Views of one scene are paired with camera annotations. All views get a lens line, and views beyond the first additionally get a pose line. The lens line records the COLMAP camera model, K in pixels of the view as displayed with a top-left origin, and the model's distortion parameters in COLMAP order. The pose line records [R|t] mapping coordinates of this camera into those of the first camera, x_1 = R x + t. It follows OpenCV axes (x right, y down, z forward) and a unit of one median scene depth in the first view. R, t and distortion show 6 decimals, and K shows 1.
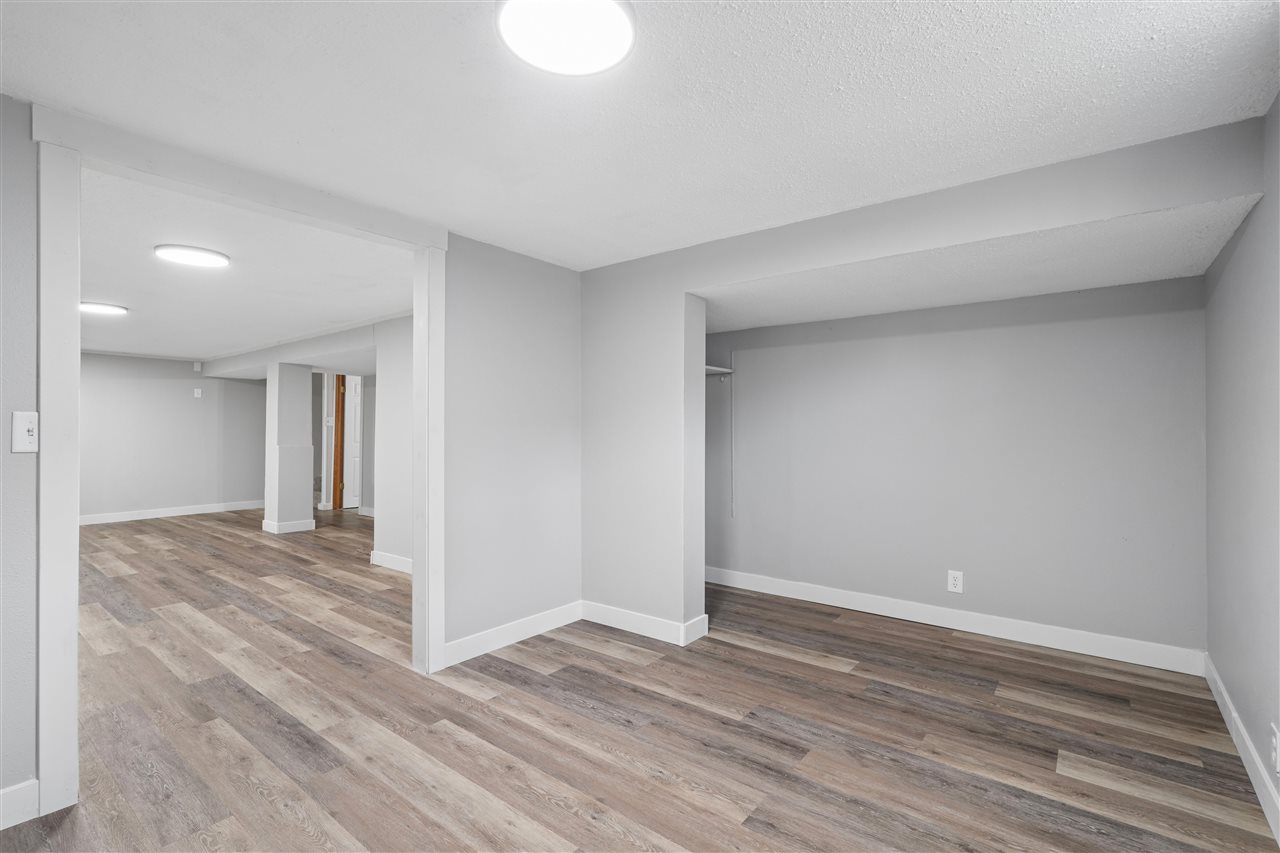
lens RADIAL K [[576.1, 0, 643.0], [0, 576.1, 426.4], [0, 0, 1]] dist [-0.002668, -0.000576]
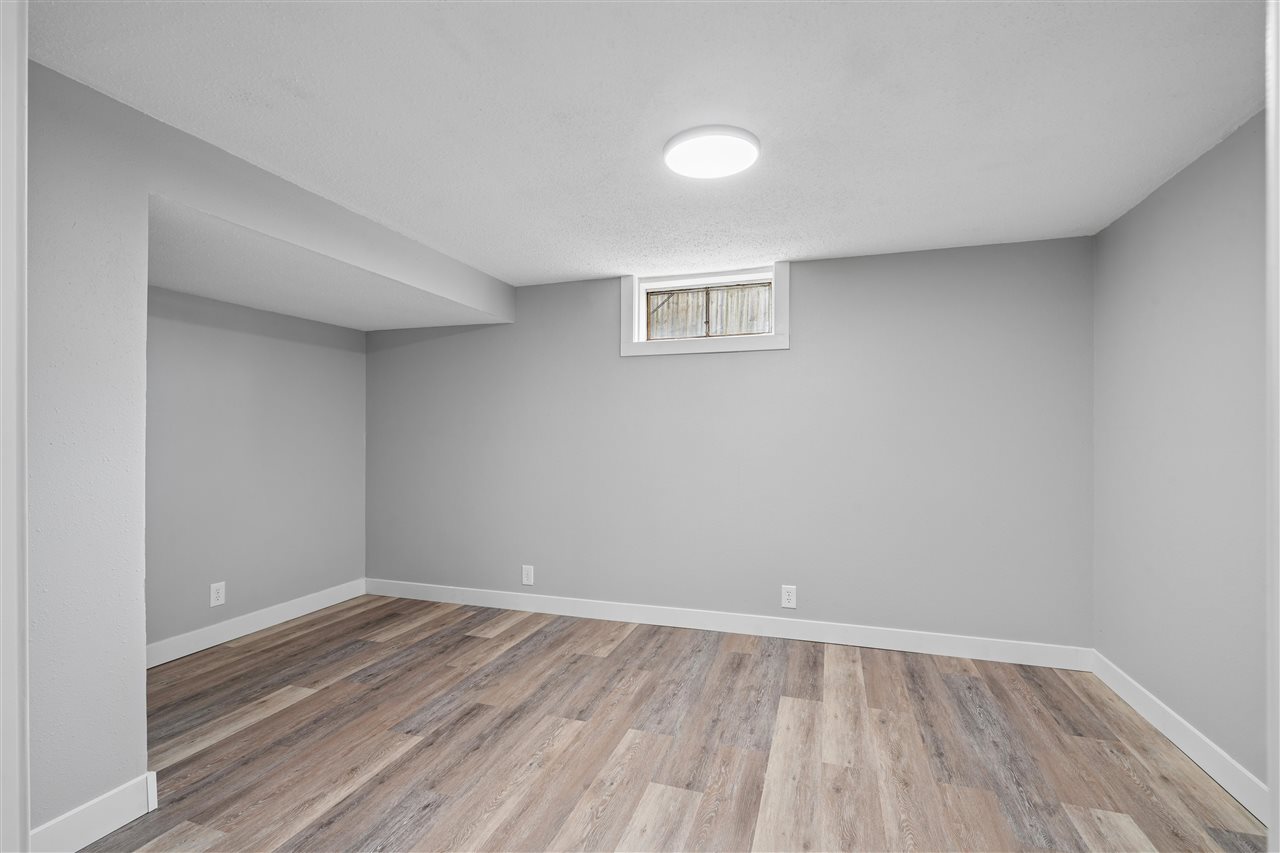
lens RADIAL K [[576.1, 0, 644.7], [0, 576.1, 430.2], [0, 0, 1]] dist [-0.002668, -0.000576]
pose [[-0.341421, 0.002337, 0.939908, -0.719198], [-0.005145, 0.999977, -0.004355, 0.003387], [-0.939896, -0.006323, -0.341401, 0.828776]]
